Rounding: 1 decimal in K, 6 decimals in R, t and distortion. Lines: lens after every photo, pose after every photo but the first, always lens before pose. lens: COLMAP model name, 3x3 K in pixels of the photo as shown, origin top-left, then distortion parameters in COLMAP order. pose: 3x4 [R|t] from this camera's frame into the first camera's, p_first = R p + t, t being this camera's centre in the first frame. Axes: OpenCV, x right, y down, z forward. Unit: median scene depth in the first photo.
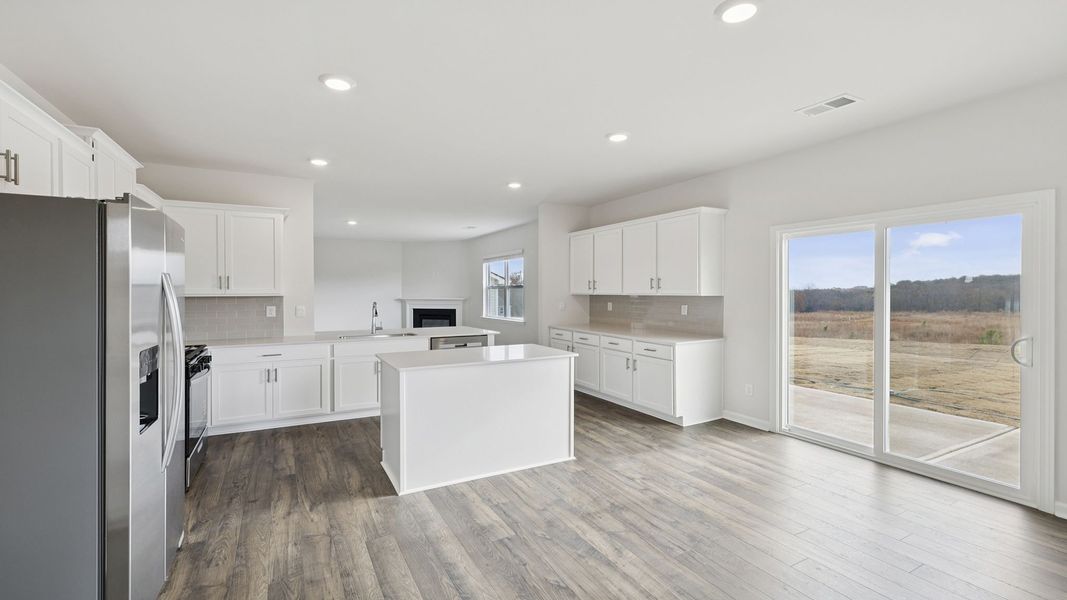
lens RADIAL K [[444.7, 0, 530.9], [0, 444.7, 293.3], [0, 0, 1]] dist [-0.001630, -0.000158]
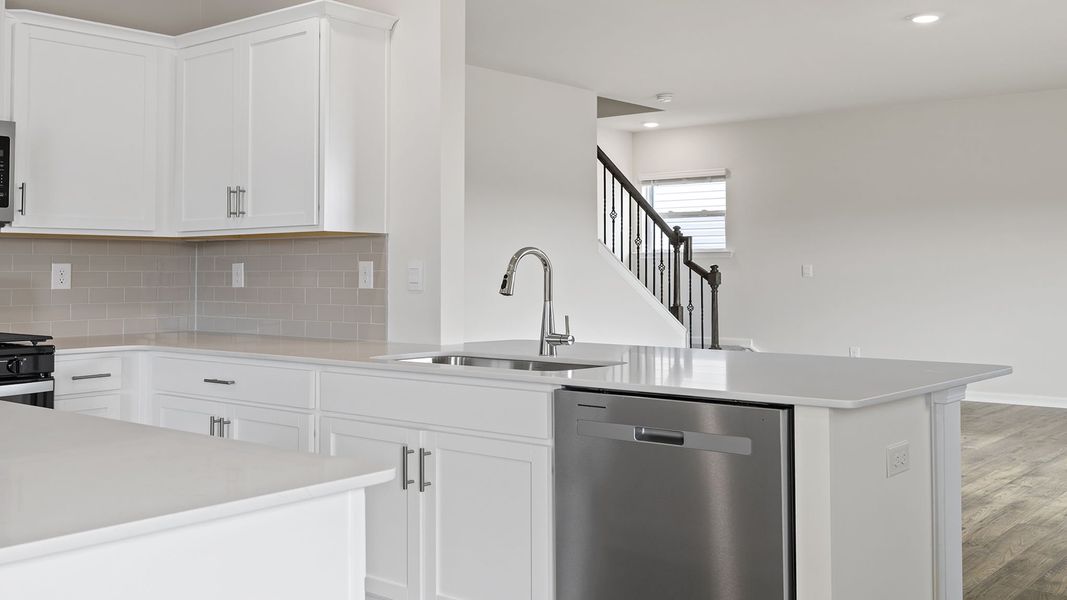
lens RADIAL K [[1049.9, 0, 530.6], [0, 1049.9, 225.2], [0, 0, 1]] dist [0.000924, 0.002216]
pose [[0.371402, -0.043318, -0.927461, 0.416808], [0.001304, 0.998934, -0.046134, 0.052885], [0.928471, 0.015925, 0.371063, 1.041130]]
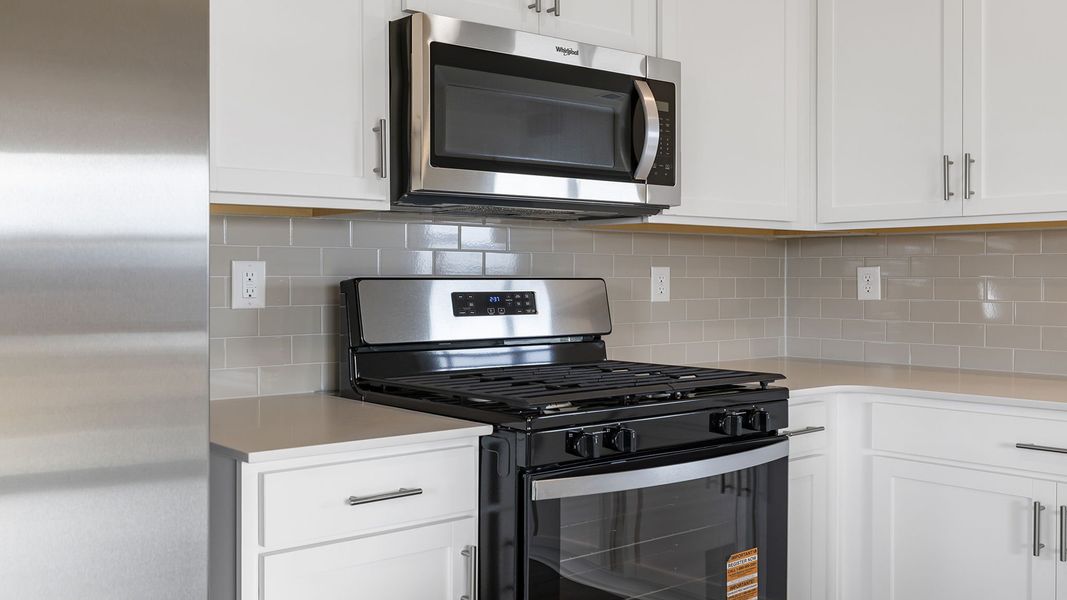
lens RADIAL K [[1049.7, 0, 533.5], [0, 1049.7, 300.0], [0, 0, 1]] dist [-0.000891, -0.001403]
pose [[0.204036, 0.019120, -0.978777, -0.078753], [-0.002198, 0.999816, 0.019073, 0.051760], [0.978961, -0.001741, 0.204040, 0.683905]]
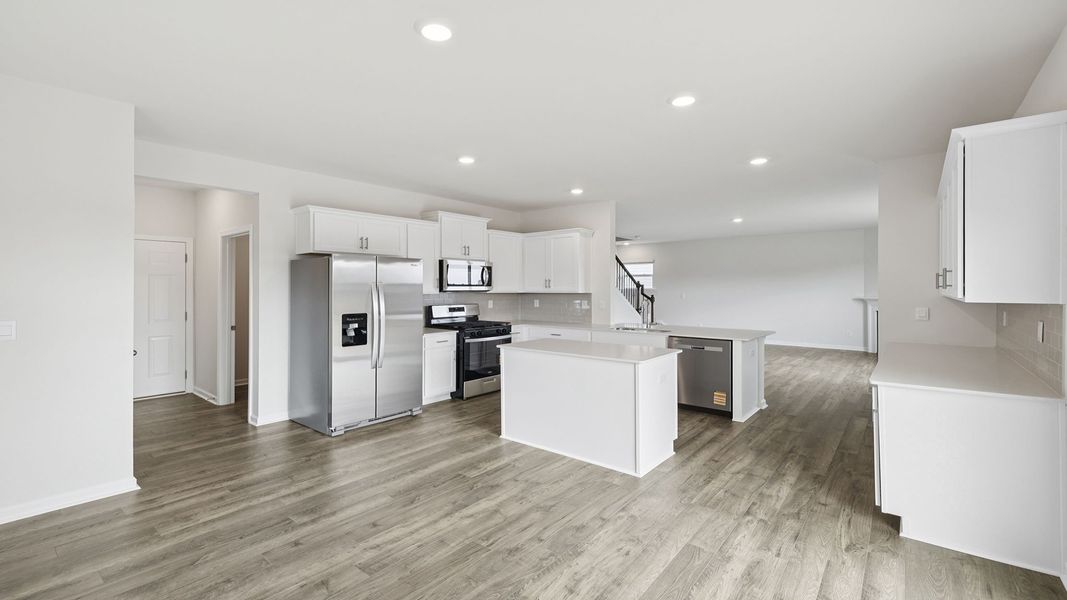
lens RADIAL K [[462.1, 0, 538.7], [0, 462.1, 285.3], [0, 0, 1]] dist [0.002154, 0.000173]
pose [[0.384282, -0.004949, -0.923203, 0.863045], [-0.004255, 0.999966, -0.007132, -0.008971], [0.923206, 0.006669, 0.384248, 0.436599]]
